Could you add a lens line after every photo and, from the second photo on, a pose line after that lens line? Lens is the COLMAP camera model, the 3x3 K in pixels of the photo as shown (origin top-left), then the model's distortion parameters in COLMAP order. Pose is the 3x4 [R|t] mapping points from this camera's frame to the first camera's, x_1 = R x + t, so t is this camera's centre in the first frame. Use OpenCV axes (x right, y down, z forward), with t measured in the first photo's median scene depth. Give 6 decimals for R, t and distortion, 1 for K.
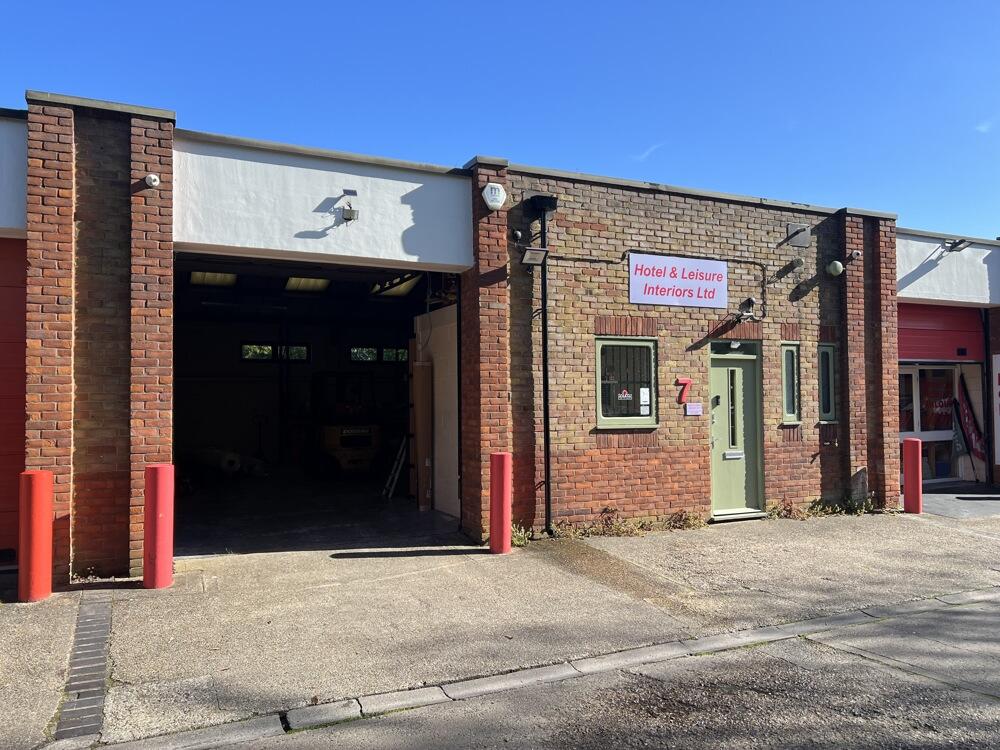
lens RADIAL K [[748.3, 0, 508.3], [0, 748.3, 376.5], [0, 0, 1]] dist [0.053620, -0.054992]
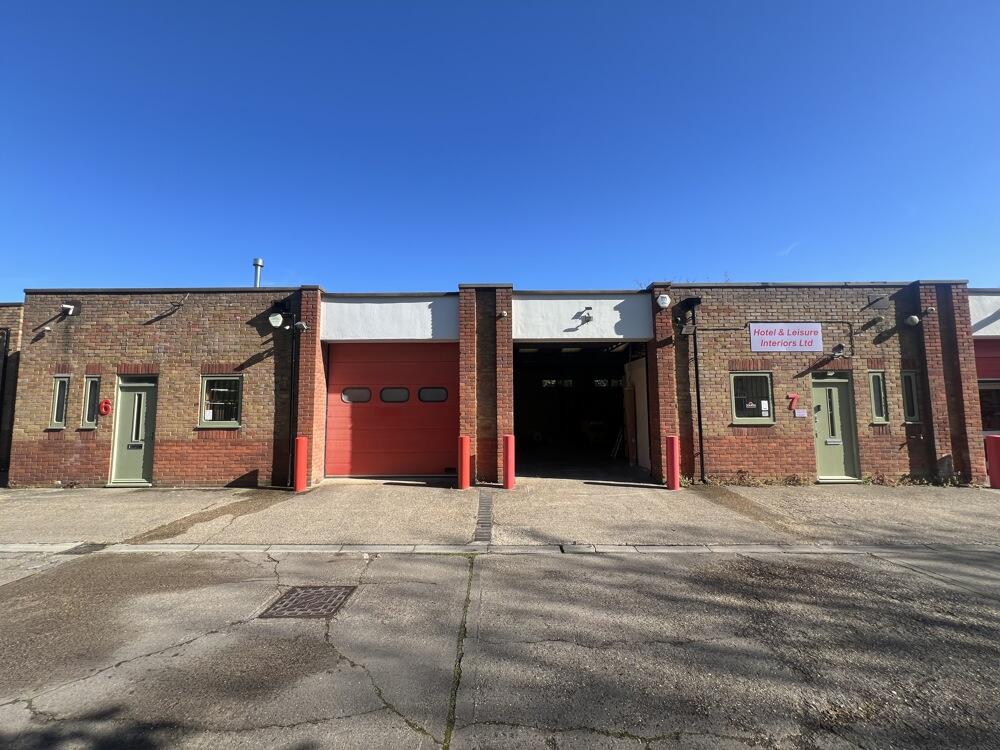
lens RADIAL K [[398.6, 0, 495.9], [0, 398.6, 373.5], [0, 0, 1]] dist [-0.007246, 0.001610]
pose [[0.897639, -0.034989, -0.439341, 0.036937], [0.012058, 0.998420, -0.054877, -0.004895], [0.440567, 0.043962, 0.896642, -0.095802]]
